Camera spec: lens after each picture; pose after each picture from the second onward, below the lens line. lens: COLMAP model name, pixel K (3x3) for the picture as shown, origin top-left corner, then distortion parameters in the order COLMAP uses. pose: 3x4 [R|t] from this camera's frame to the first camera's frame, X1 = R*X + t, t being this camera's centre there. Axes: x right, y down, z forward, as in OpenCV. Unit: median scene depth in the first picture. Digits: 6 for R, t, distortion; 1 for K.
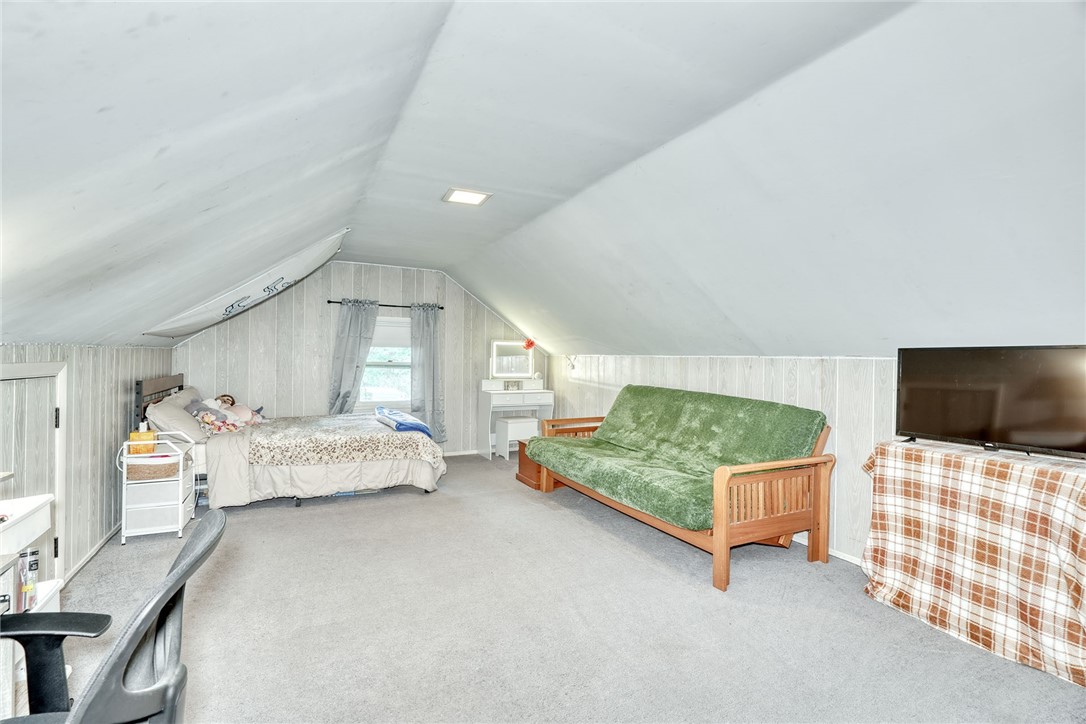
lens RADIAL K [[502.1, 0, 534.9], [0, 502.1, 365.9], [0, 0, 1]] dist [-0.003504, 0.001265]
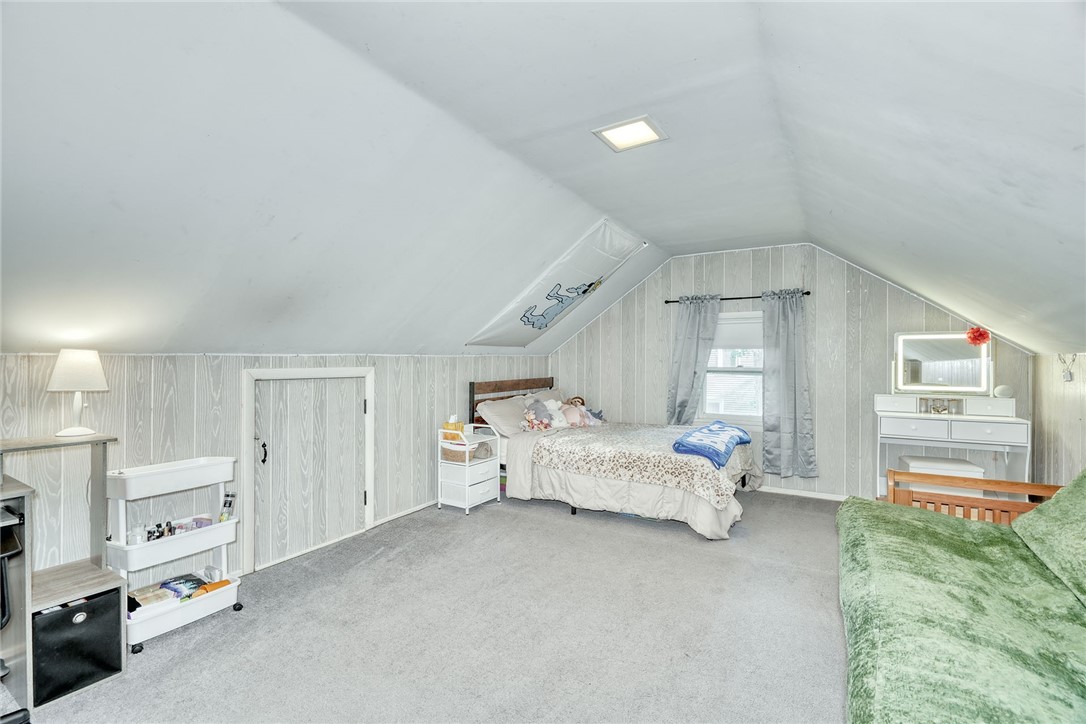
lens RADIAL K [[502.1, 0, 534.9], [0, 502.1, 365.9], [0, 0, 1]] dist [-0.003504, 0.001265]
pose [[0.536353, -0.003785, -0.843985, 0.233697], [-0.007814, 0.999925, -0.009450, 0.000096], [0.843957, 0.011663, 0.536283, 0.302332]]
